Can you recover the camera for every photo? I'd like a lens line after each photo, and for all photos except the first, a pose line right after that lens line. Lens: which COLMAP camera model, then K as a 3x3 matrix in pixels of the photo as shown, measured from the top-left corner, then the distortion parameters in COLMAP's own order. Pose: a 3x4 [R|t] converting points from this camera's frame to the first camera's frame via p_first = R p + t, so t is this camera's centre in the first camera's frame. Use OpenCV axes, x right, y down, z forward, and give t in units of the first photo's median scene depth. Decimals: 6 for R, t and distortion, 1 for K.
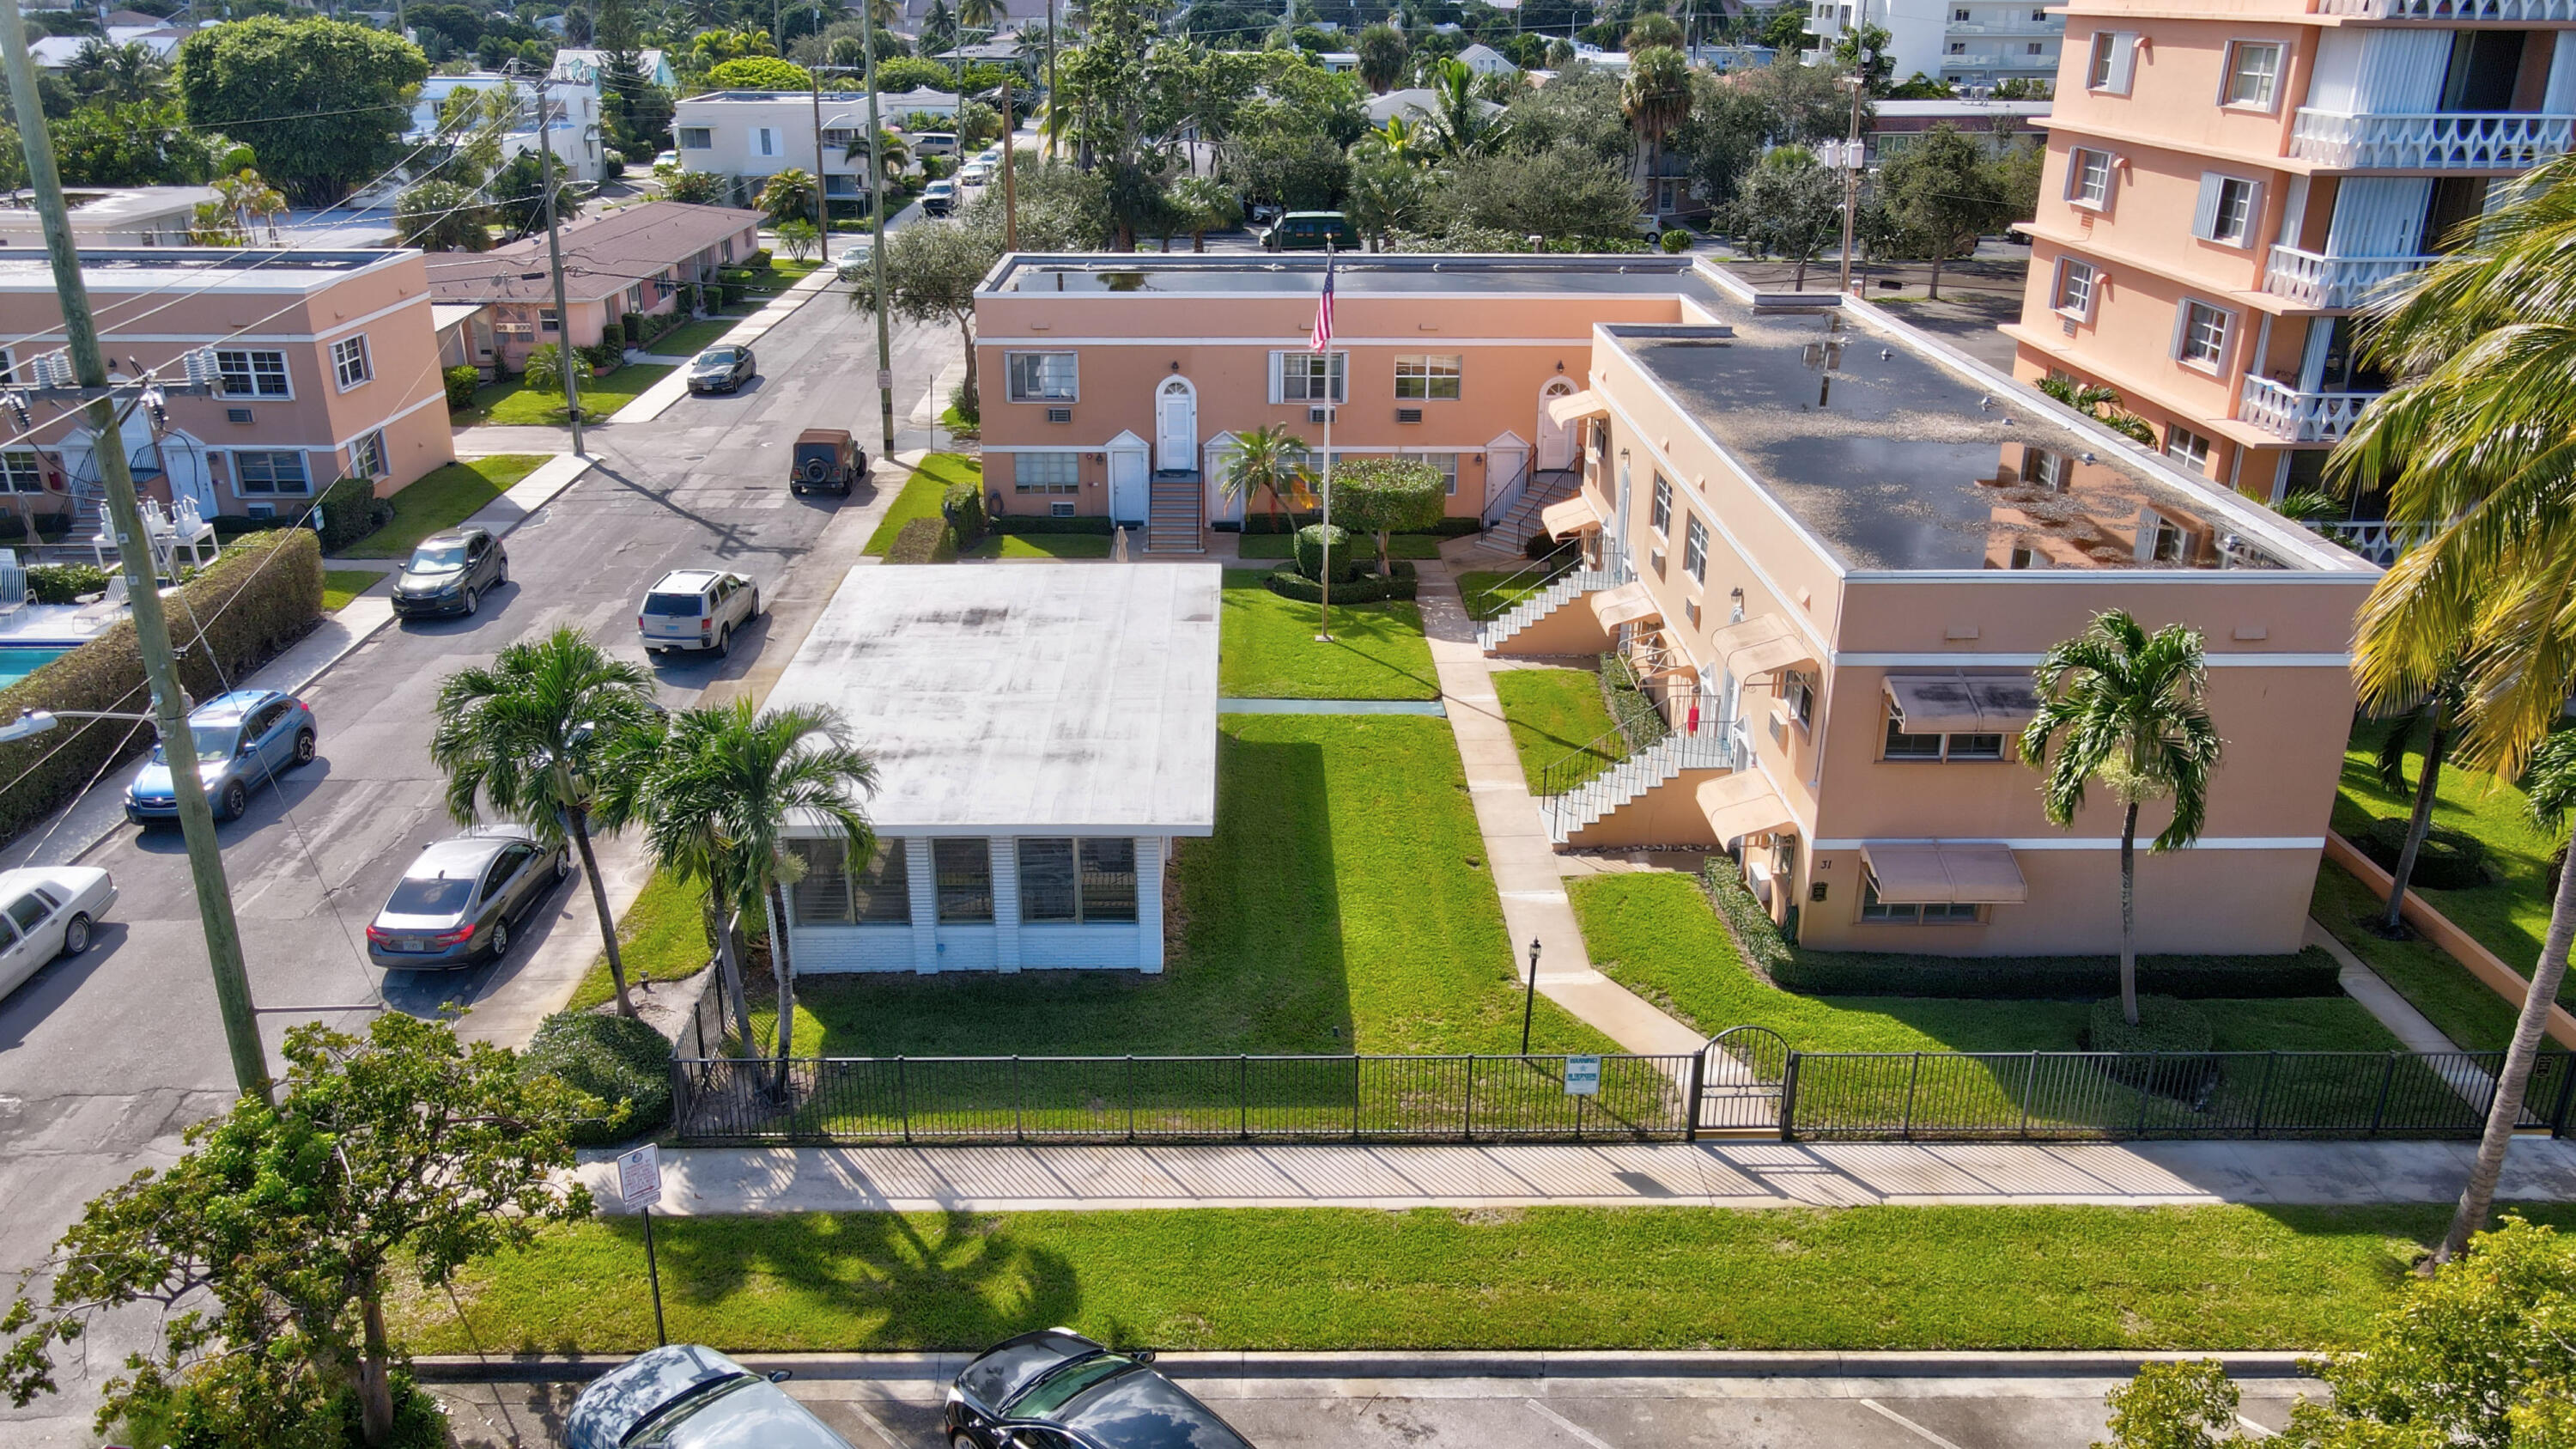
lens RADIAL K [[1926.0, 0, 1288.0], [0, 1926.0, 724.5], [0, 0, 1]] dist [0.007809, 0.001914]
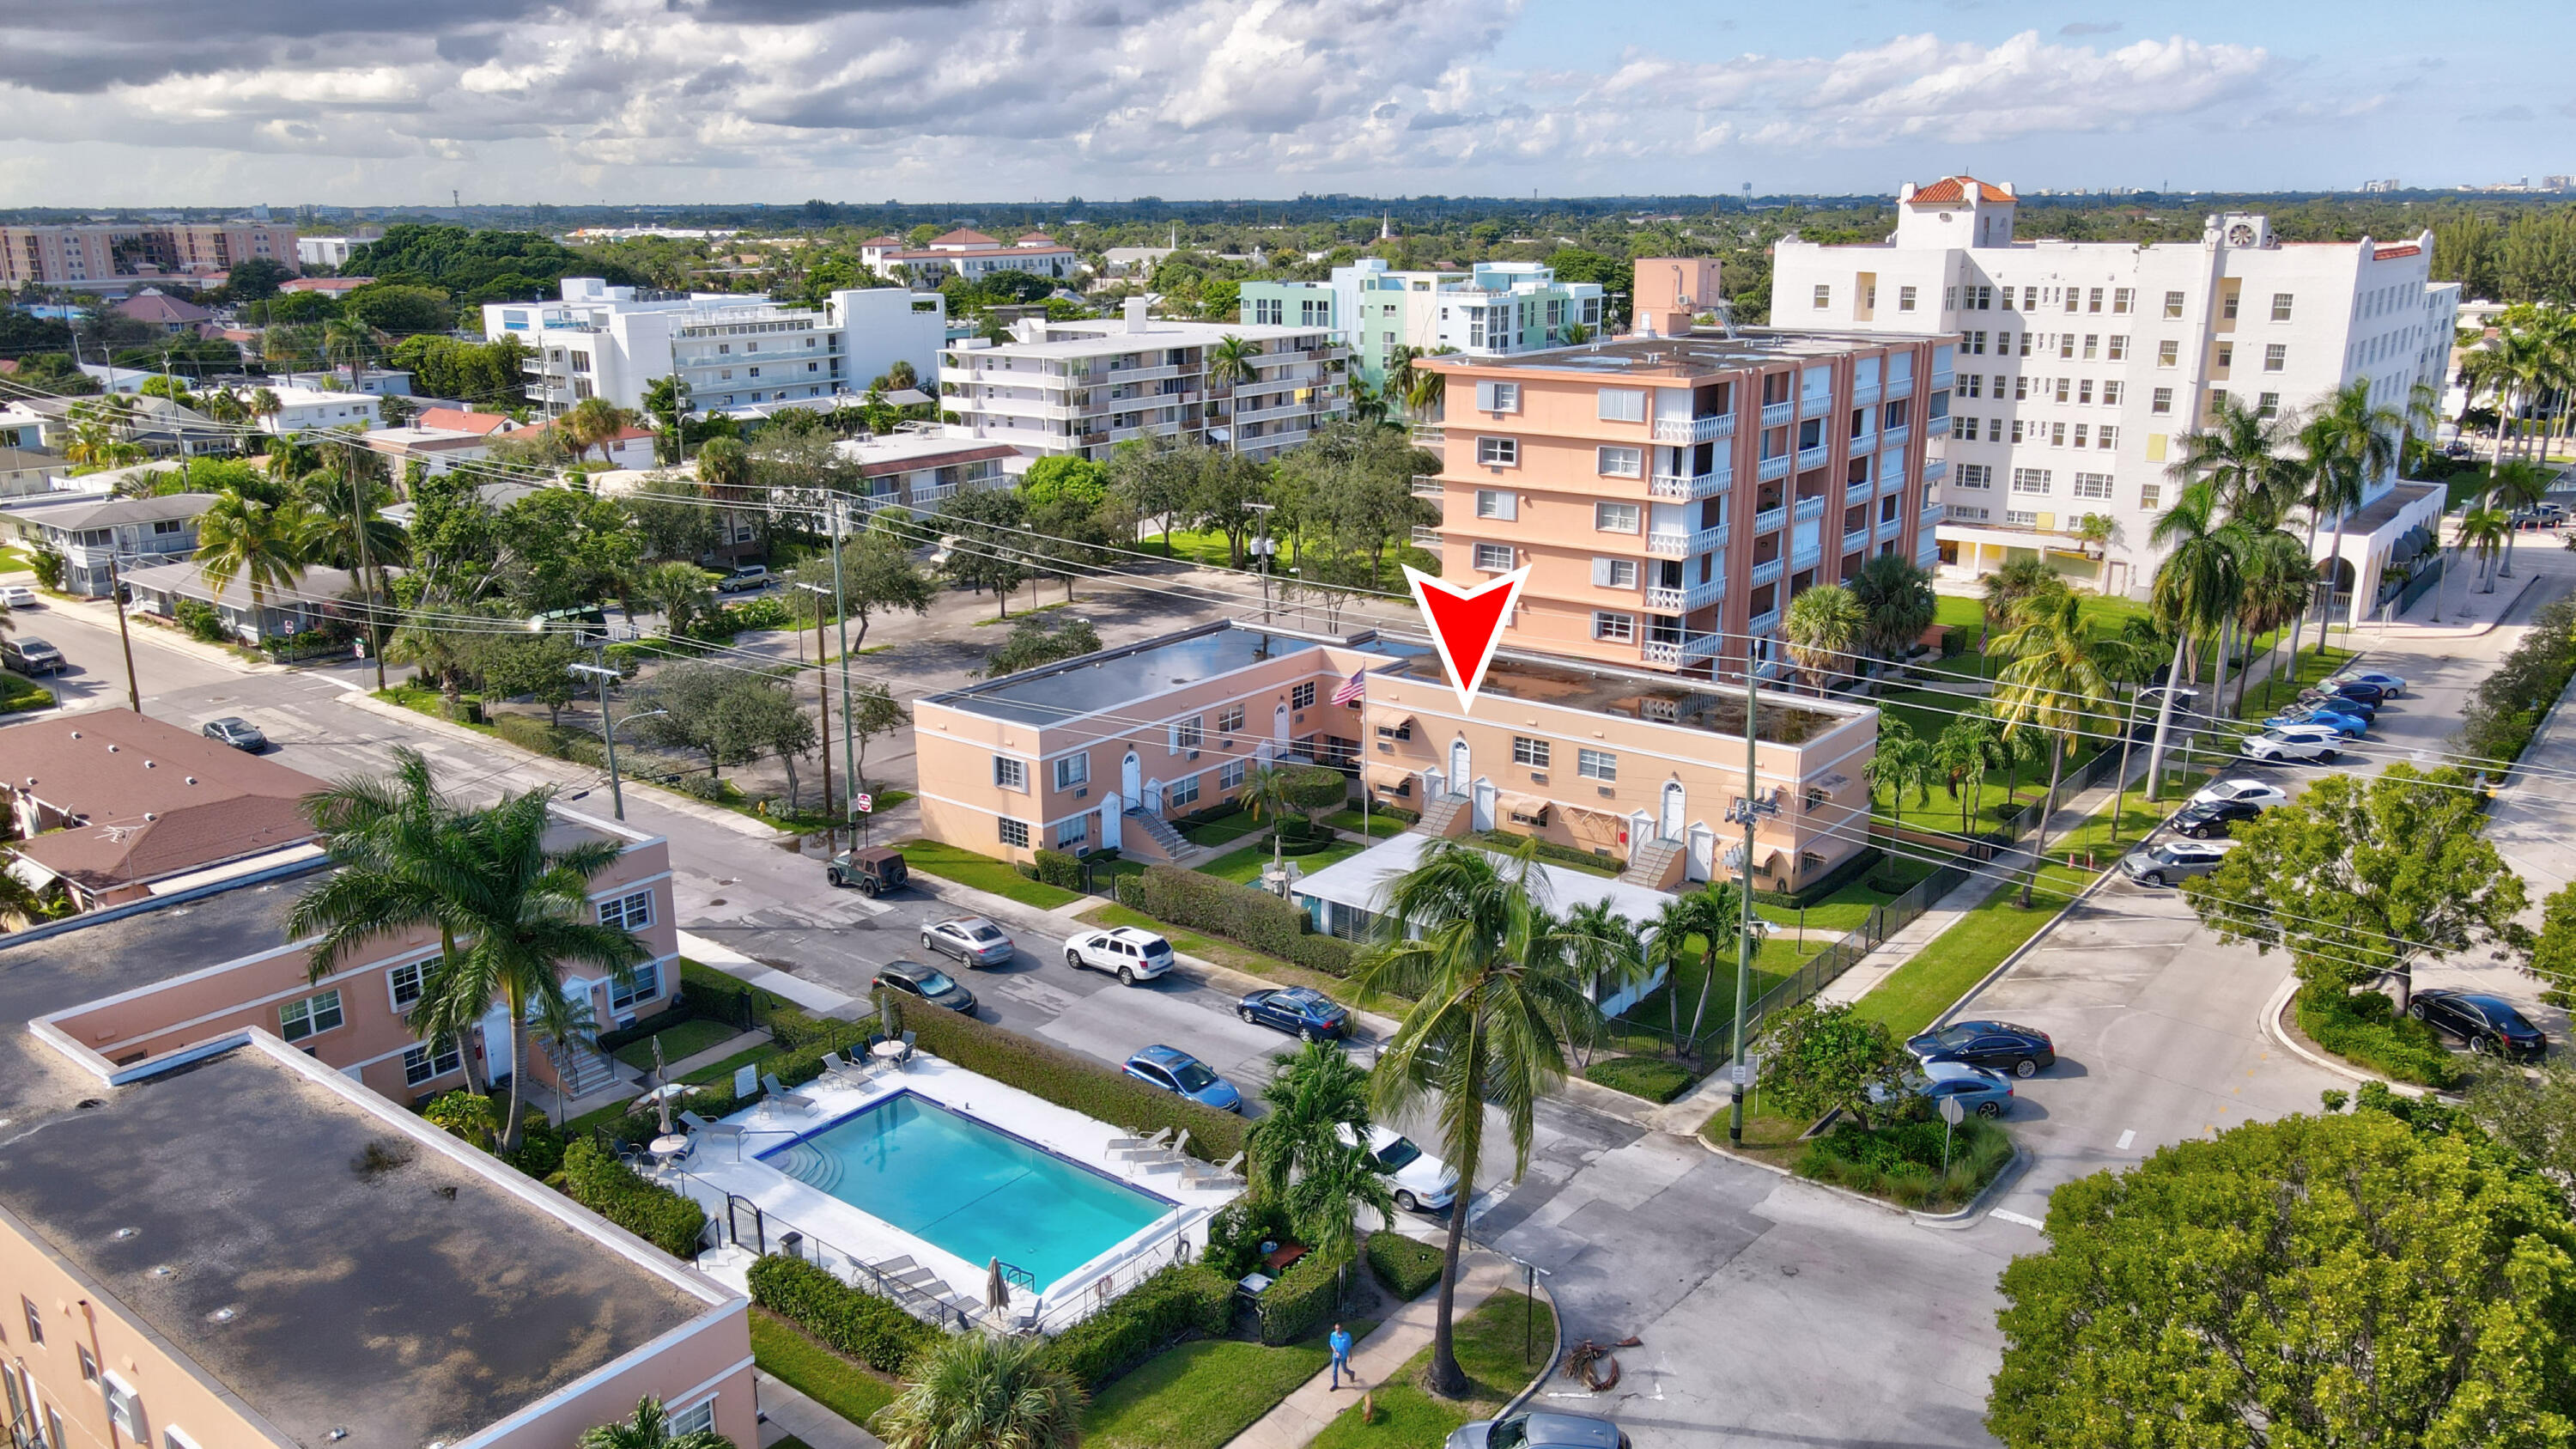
lens RADIAL K [[1926.0, 0, 1288.0], [0, 1926.0, 724.5], [0, 0, 1]] dist [0.007809, 0.001914]
pose [[0.640288, -0.213871, 0.737760, -1.641470], [0.288101, 0.957206, 0.027449, -0.298130], [-0.712059, 0.194974, 0.674505, -0.250476]]
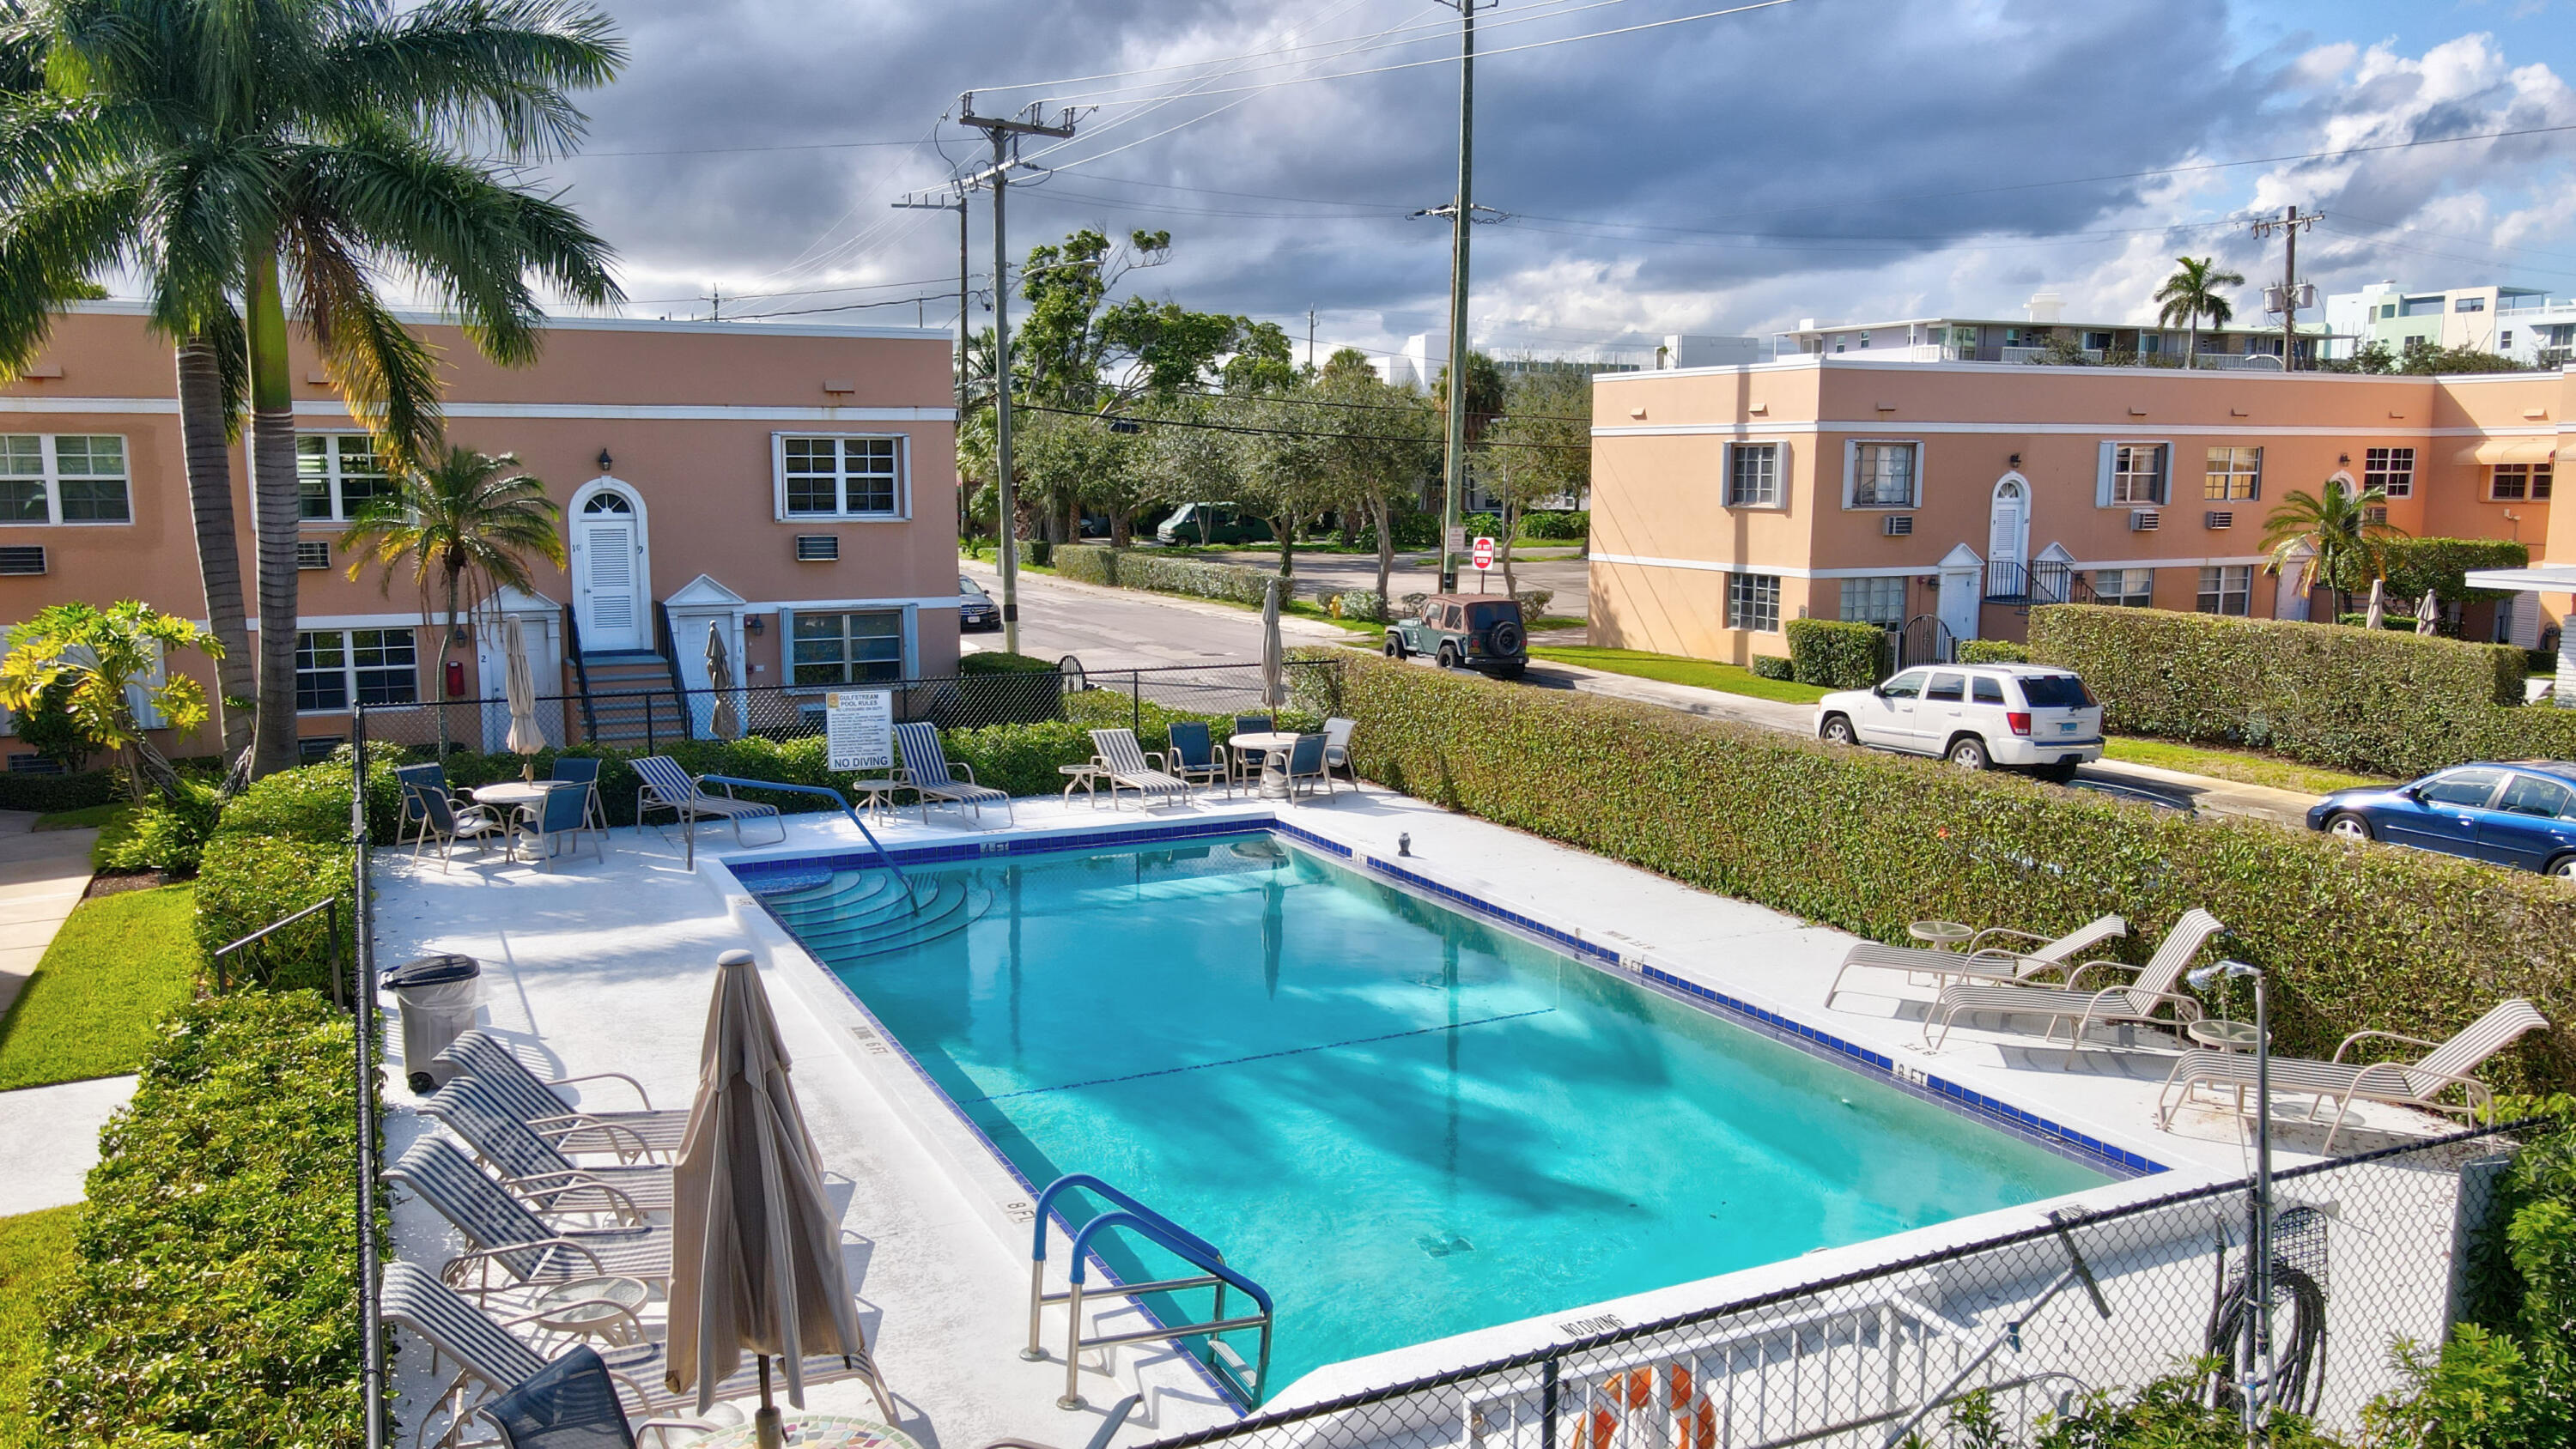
lens RADIAL K [[1925.4, 0, 1288.0], [0, 1925.4, 724.5], [0, 0, 1]] dist [0.007809, 0.001914]
pose [[0.907553, -0.060191, 0.415602, -0.938884], [0.155391, 0.967561, -0.199198, 0.040600], [-0.390130, 0.245363, 0.887466, 0.635566]]
